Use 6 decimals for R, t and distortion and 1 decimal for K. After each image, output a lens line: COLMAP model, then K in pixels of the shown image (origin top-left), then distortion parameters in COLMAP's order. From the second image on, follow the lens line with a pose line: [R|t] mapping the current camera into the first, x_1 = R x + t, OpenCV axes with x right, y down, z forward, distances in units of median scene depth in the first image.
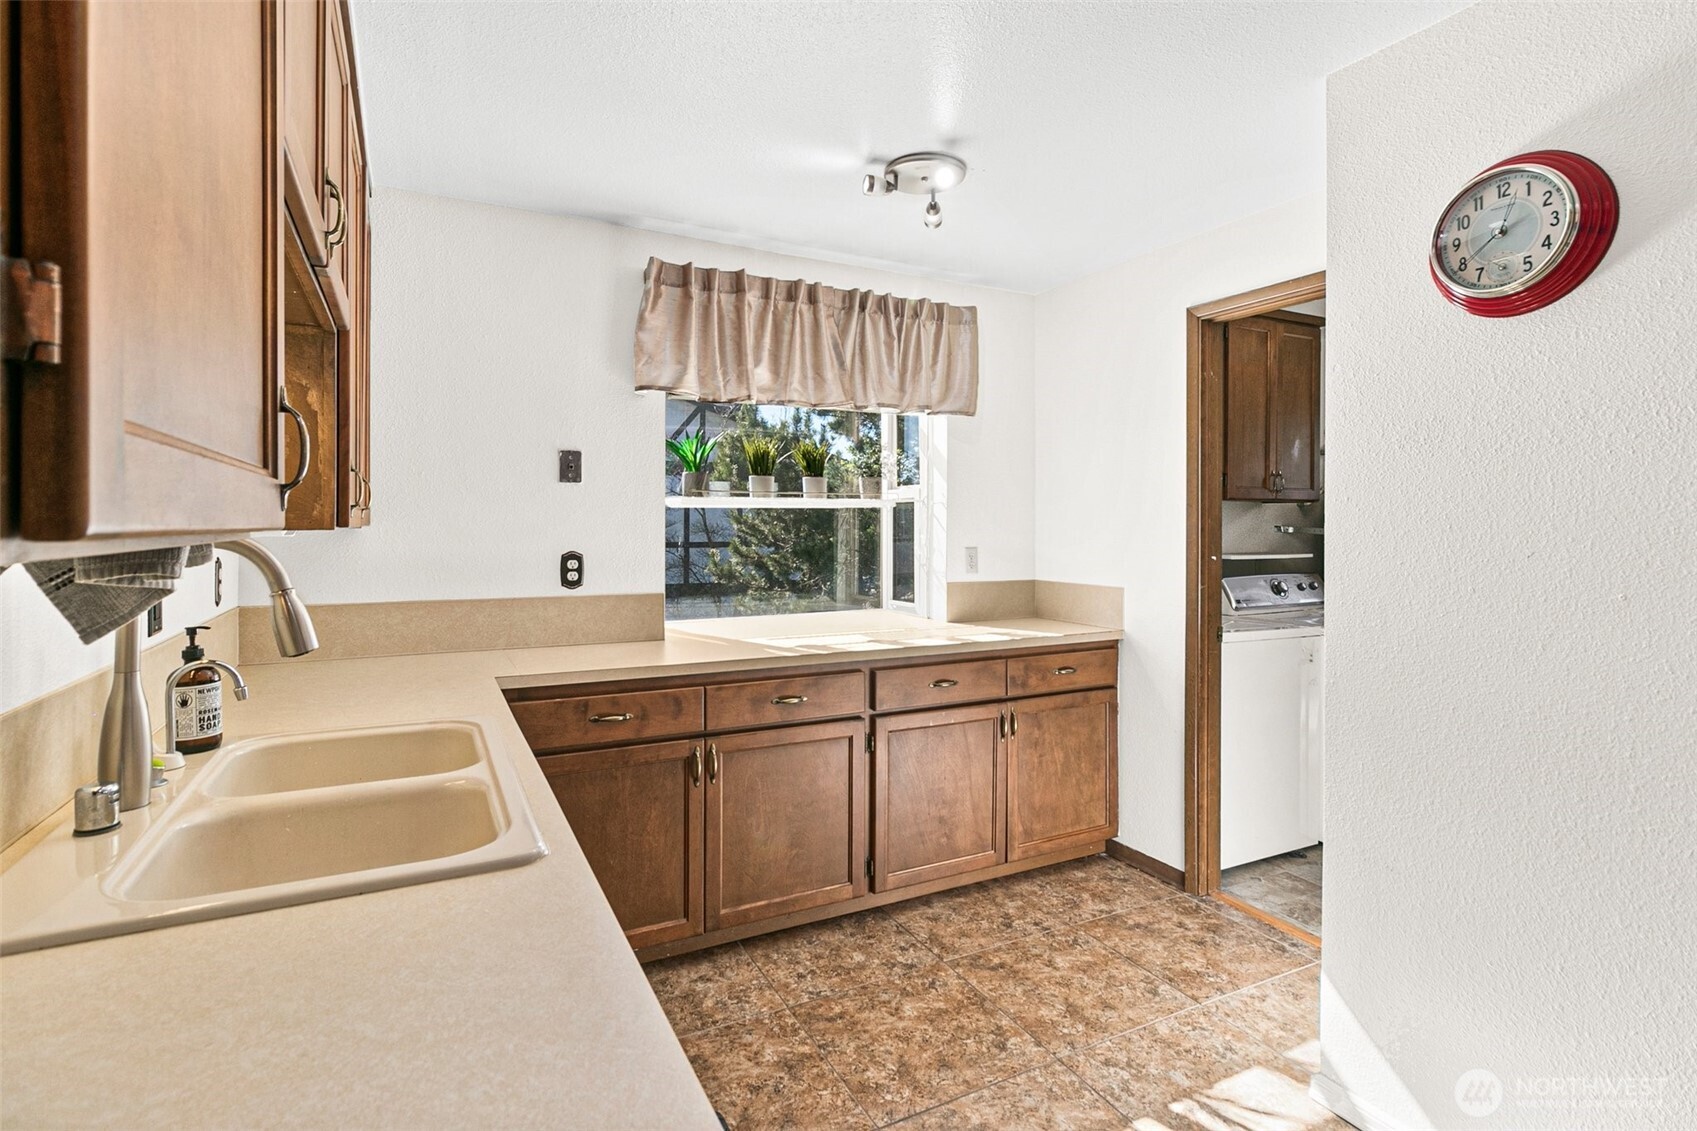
lens RADIAL K [[826.0, 0, 844.8], [0, 826.0, 523.2], [0, 0, 1]] dist [0.000715, -0.000987]
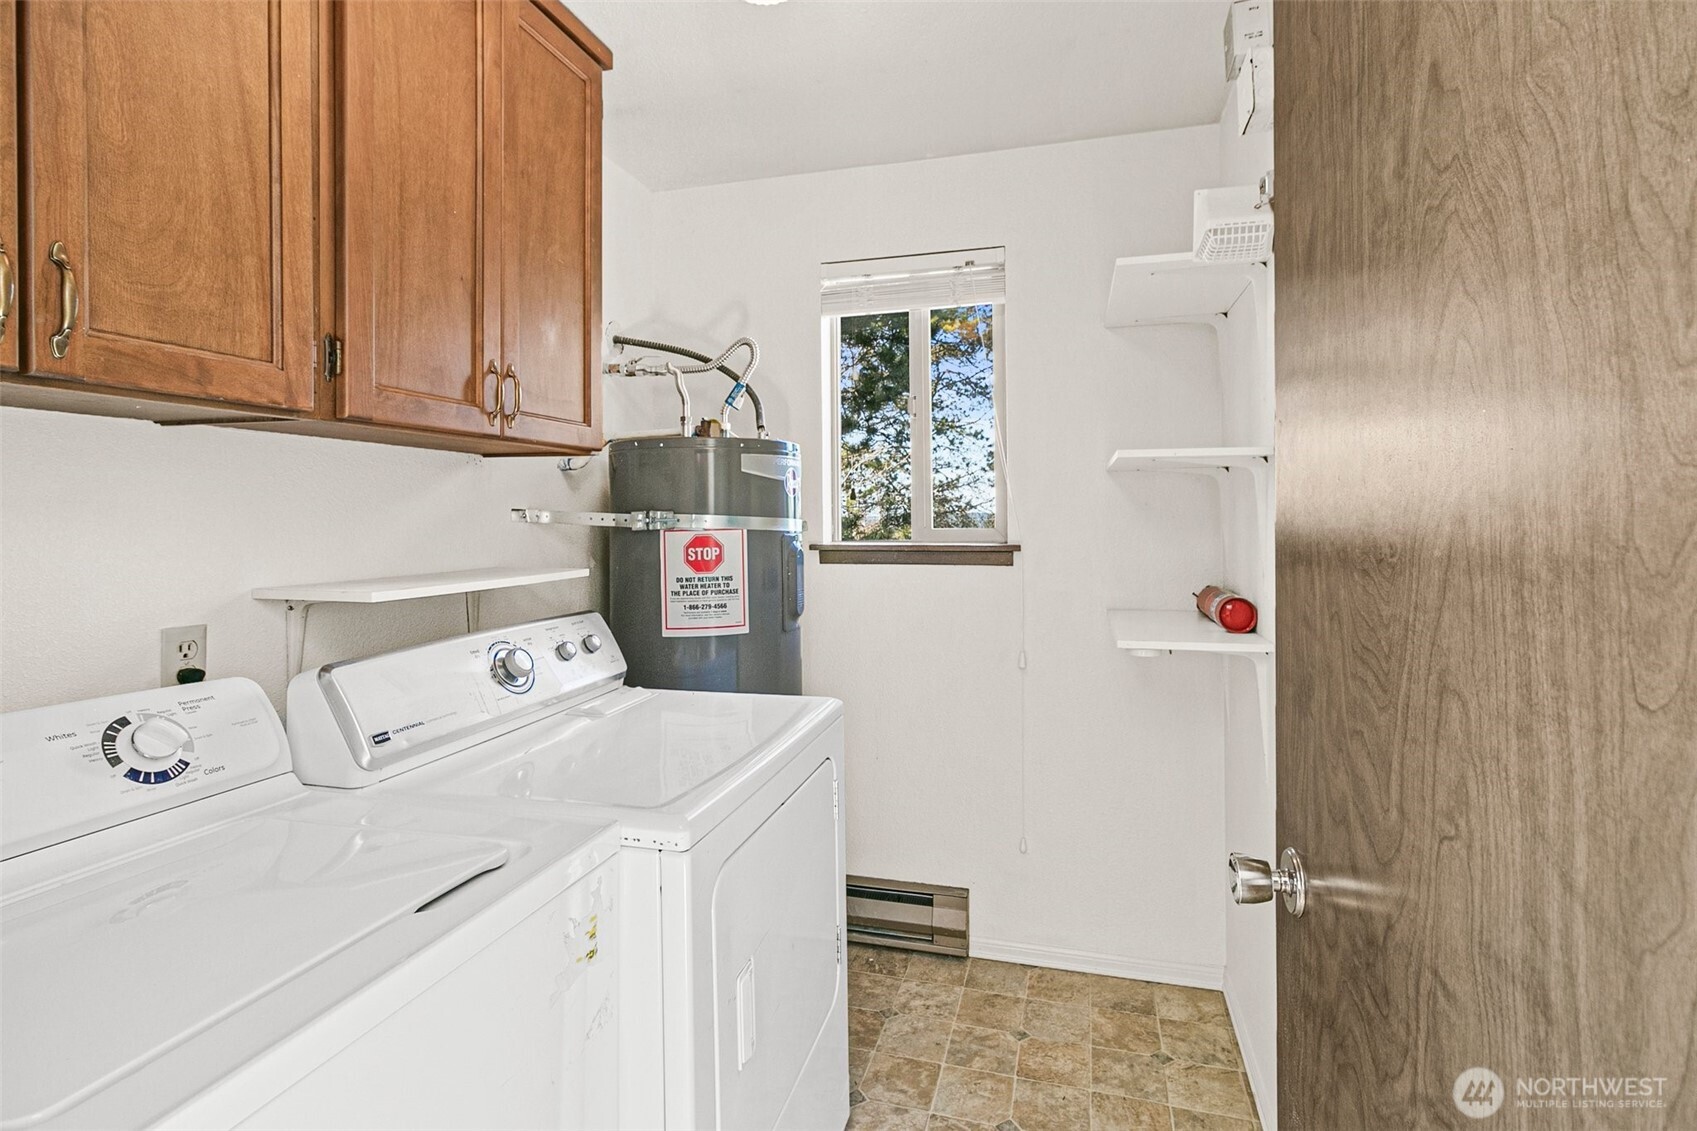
lens RADIAL K [[826.0, 0, 843.7], [0, 826.0, 516.9], [0, 0, 1]] dist [0.000715, -0.000987]
pose [[0.682193, -0.006121, 0.731146, 0.346842], [0.004764, 0.999981, 0.003926, 0.007615], [-0.731157, 0.000805, 0.682209, 0.617145]]
